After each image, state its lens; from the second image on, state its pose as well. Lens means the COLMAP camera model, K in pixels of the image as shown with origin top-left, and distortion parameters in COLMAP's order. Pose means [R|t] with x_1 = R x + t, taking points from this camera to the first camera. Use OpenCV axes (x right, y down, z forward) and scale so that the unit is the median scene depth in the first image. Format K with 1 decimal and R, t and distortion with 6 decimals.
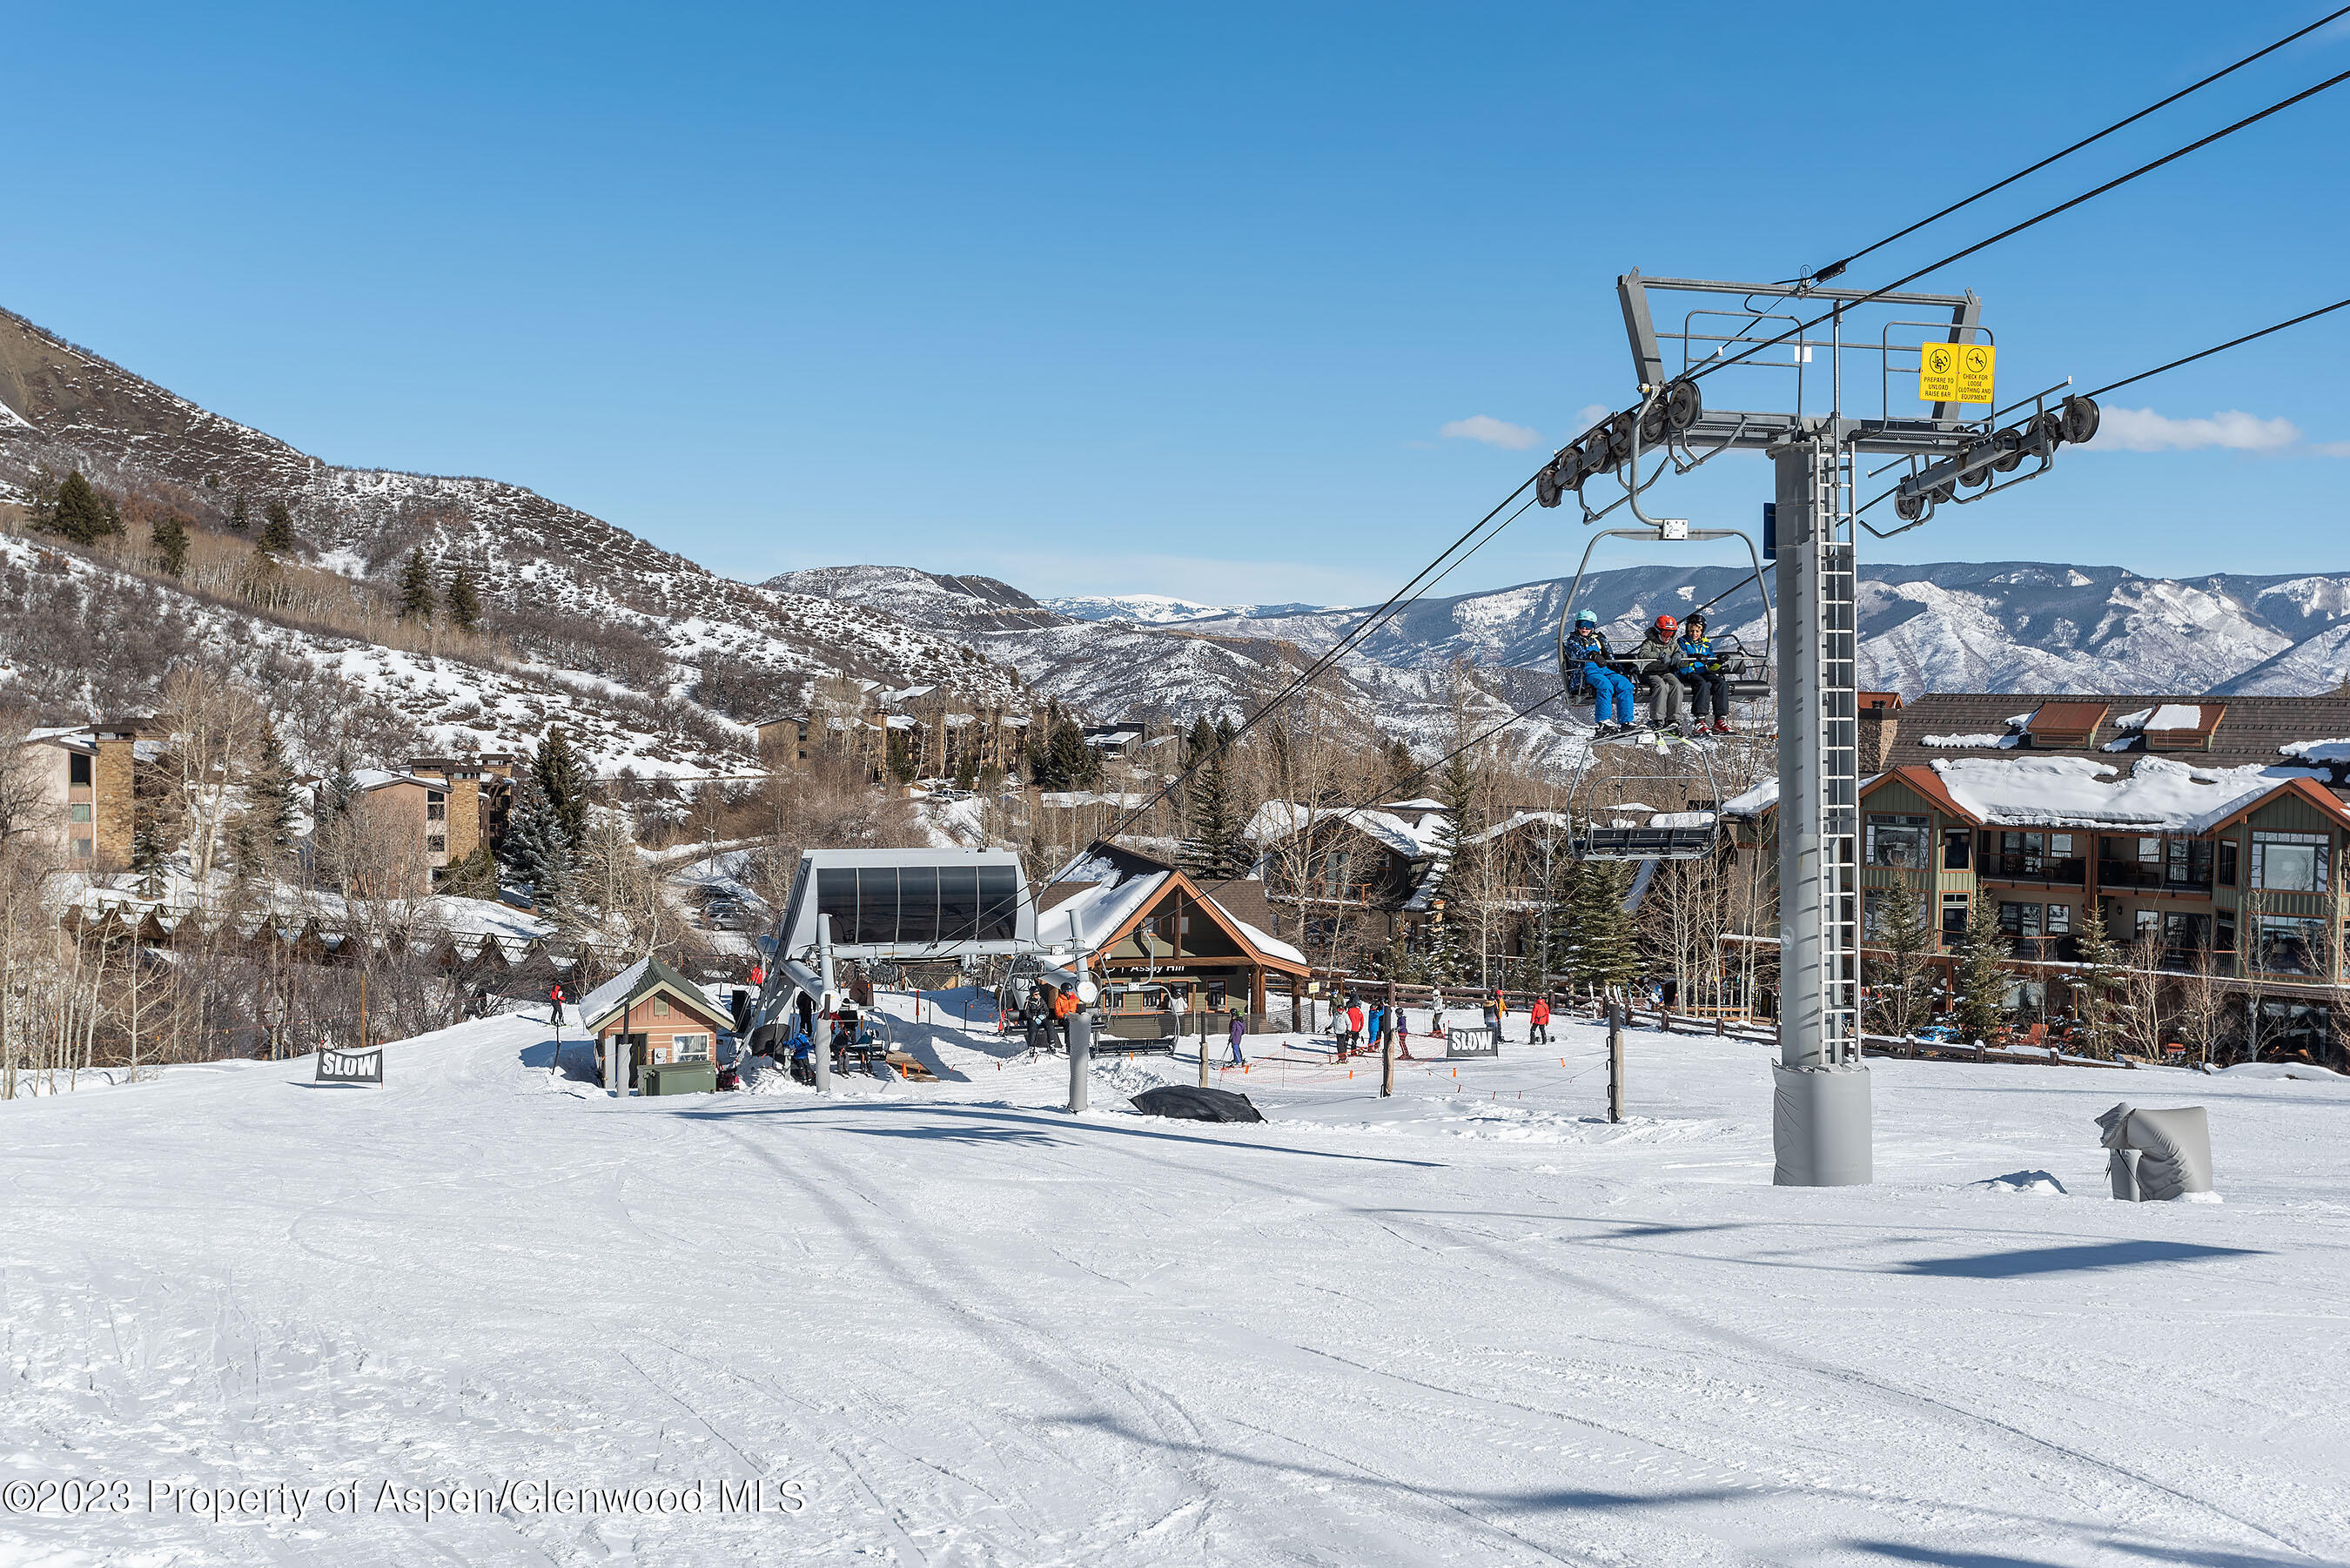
lens RADIAL K [[2270.4, 0, 1175.0], [0, 2270.4, 784.0], [0, 0, 1]] dist [0.007023, -0.014617]
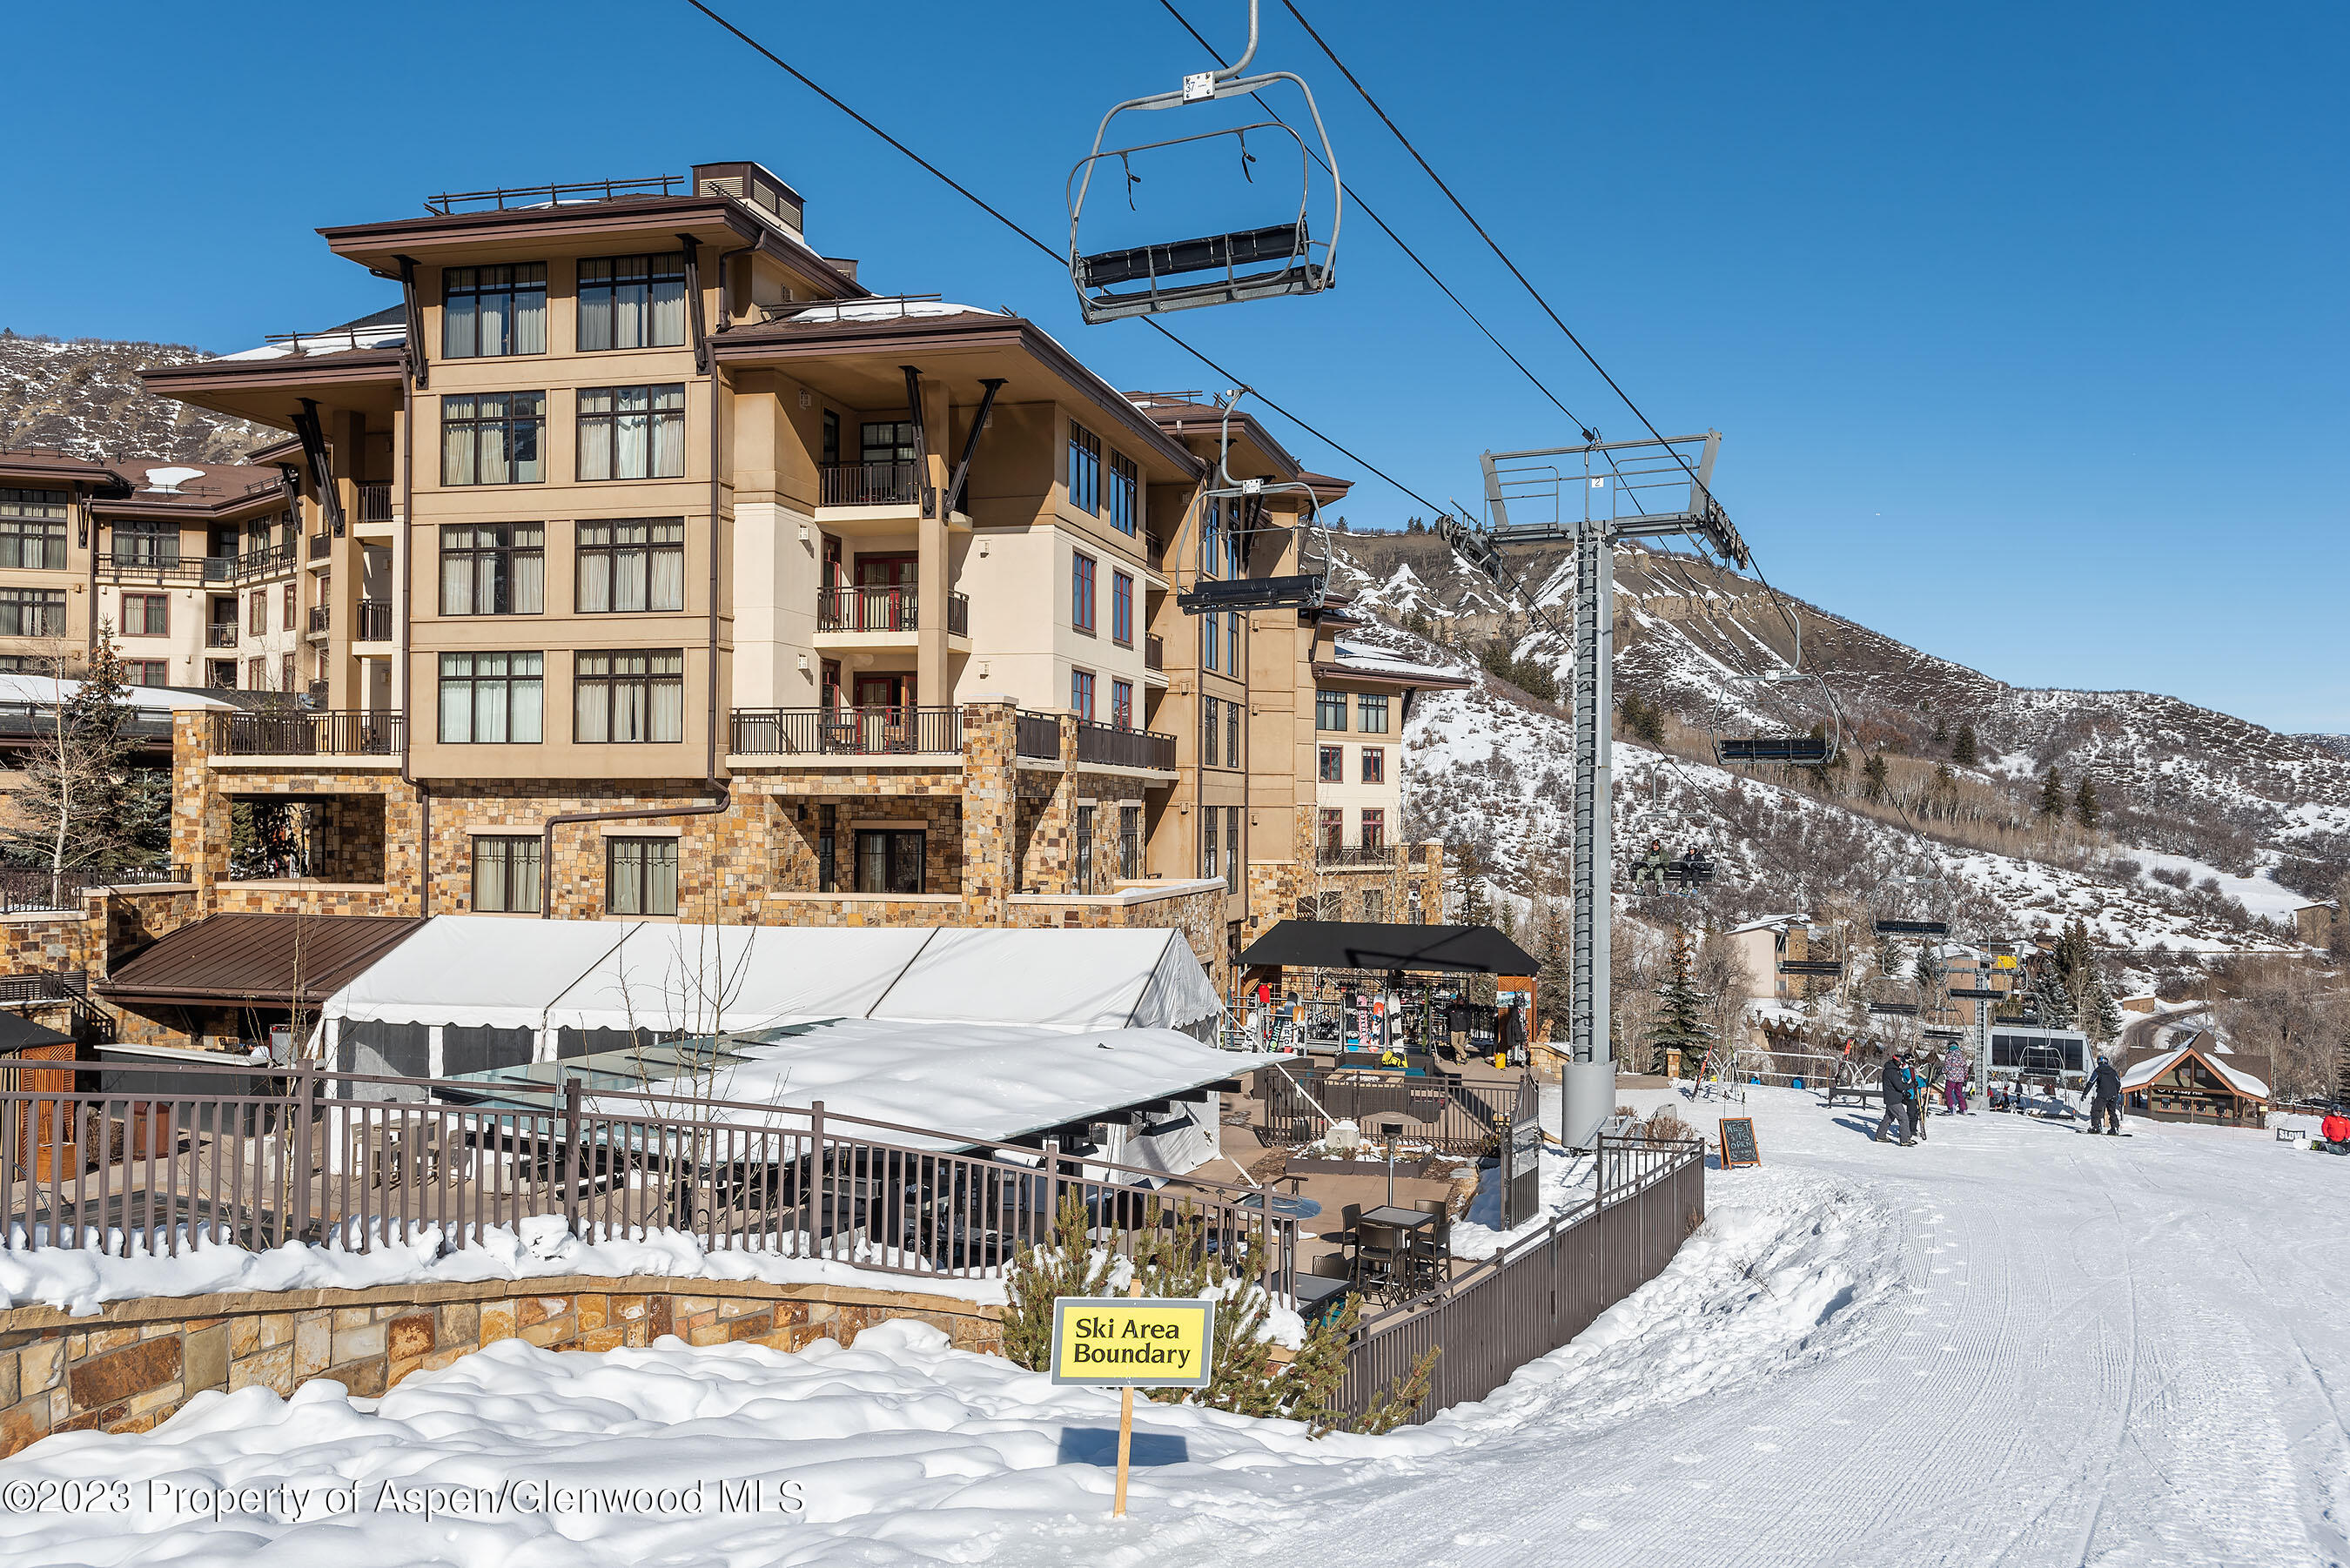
lens RADIAL K [[2050.0, 0, 1175.0], [0, 2050.0, 784.0], [0, 0, 1]] dist [-0.008475, -0.011019]
pose [[0.711378, -0.004817, -0.702793, 0.132974], [-0.034369, 0.998542, -0.041633, -0.019298], [0.701969, 0.053771, 0.710175, -0.210592]]
